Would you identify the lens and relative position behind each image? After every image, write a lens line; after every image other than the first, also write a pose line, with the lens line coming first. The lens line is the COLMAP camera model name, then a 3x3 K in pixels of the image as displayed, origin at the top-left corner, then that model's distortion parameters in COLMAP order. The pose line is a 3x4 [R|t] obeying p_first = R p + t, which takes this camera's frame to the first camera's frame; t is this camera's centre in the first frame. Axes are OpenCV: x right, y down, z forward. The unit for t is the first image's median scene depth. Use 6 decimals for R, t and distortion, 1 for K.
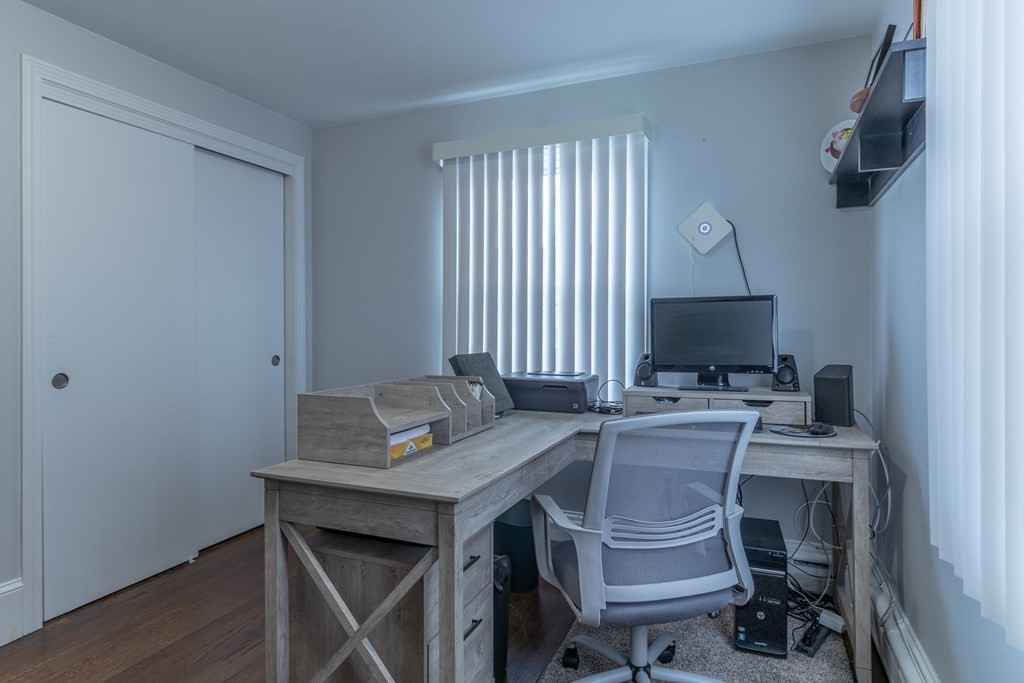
lens RADIAL K [[575.4, 0, 515.8], [0, 575.4, 329.0], [0, 0, 1]] dist [-0.001978, -0.000904]
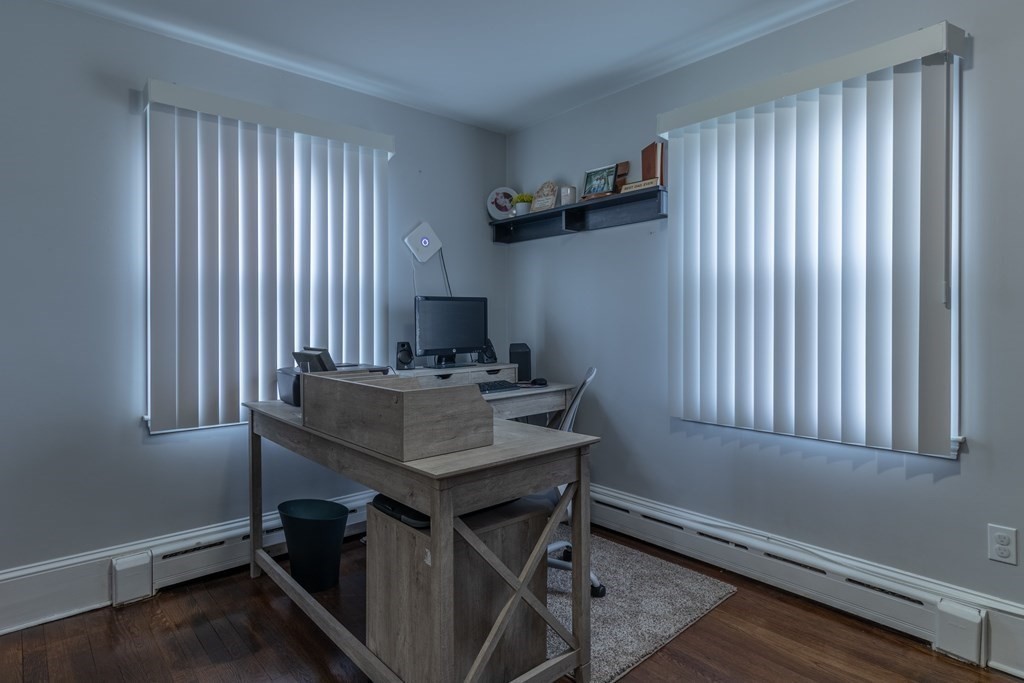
lens RADIAL K [[550.8, 0, 516.3], [0, 550.8, 331.7], [0, 0, 1]] dist [0.001155, 0.000670]
pose [[0.436126, -0.019200, 0.899681, -0.750012], [0.006909, 0.999814, 0.017988, 0.002226], [-0.899859, -0.001629, 0.436178, 0.314107]]
